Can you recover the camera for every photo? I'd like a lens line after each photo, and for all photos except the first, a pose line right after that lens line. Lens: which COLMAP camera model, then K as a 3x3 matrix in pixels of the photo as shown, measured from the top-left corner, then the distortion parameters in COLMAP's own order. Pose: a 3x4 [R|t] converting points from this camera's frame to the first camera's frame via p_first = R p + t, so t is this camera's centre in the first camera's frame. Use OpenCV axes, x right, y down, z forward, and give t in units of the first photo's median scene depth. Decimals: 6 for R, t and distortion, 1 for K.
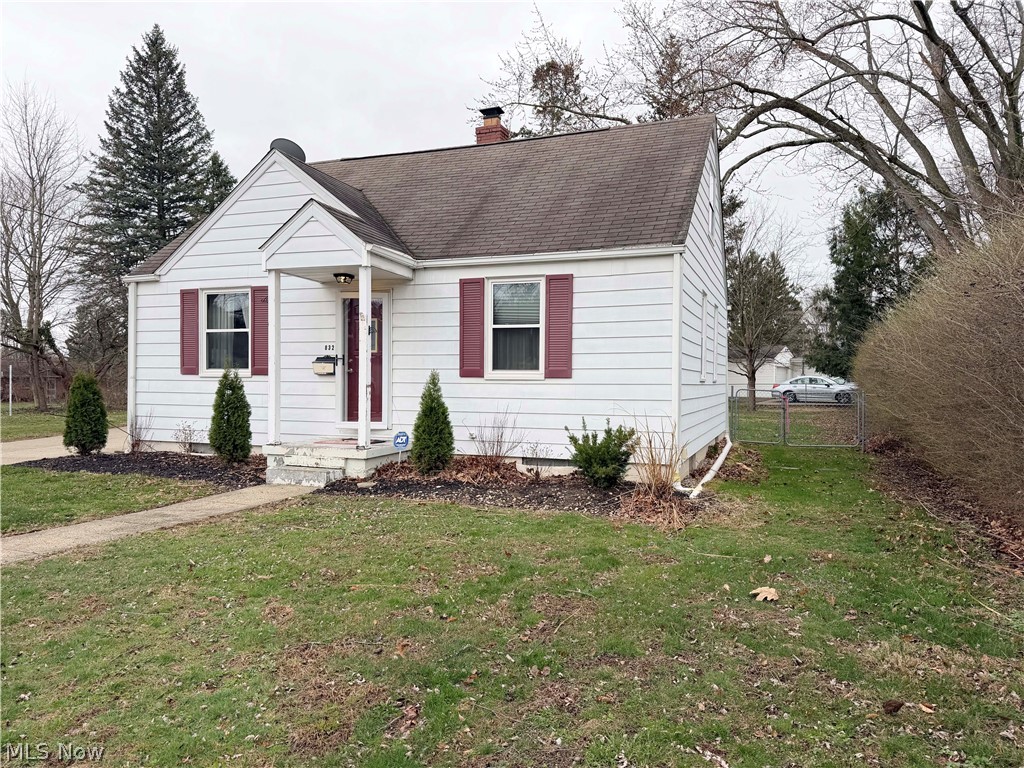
lens RADIAL K [[695.3, 0, 532.0], [0, 695.3, 412.1], [0, 0, 1]] dist [0.031659, -0.002342]
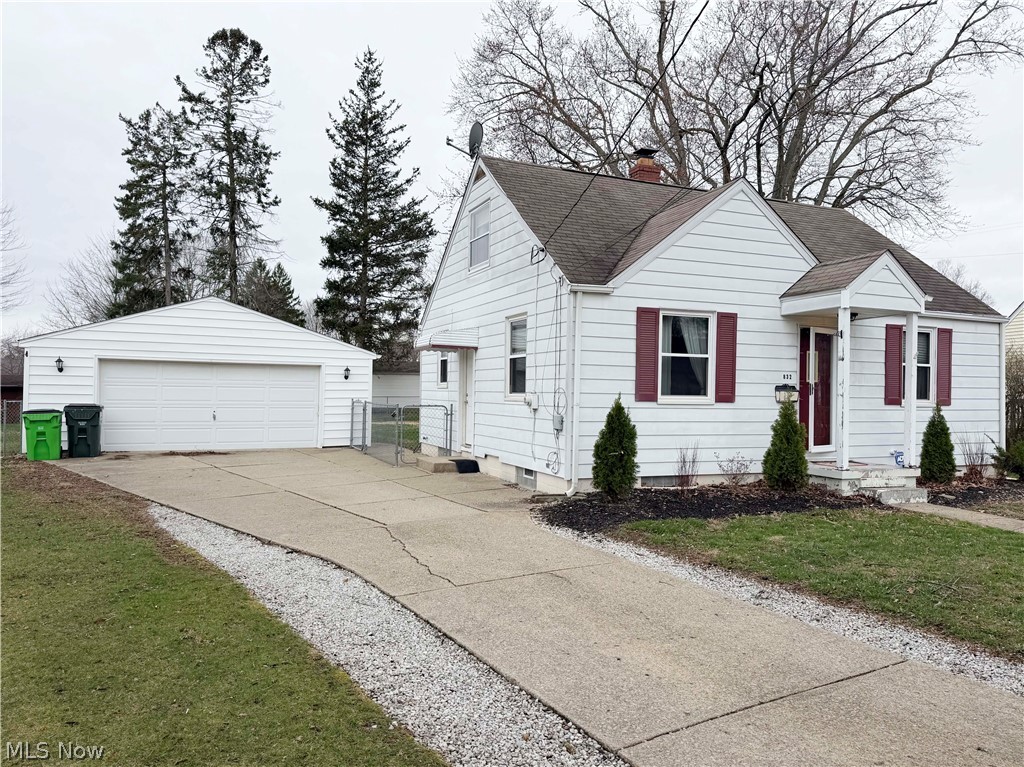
lens RADIAL K [[709.0, 0, 511.5], [0, 709.0, 401.7], [0, 0, 1]] dist [0.167350, -0.159382]
pose [[0.728126, 0.000145, 0.685444, -1.441158], [0.026196, 0.999264, -0.028039, -0.037226], [-0.684943, 0.038372, 0.727586, 0.519909]]
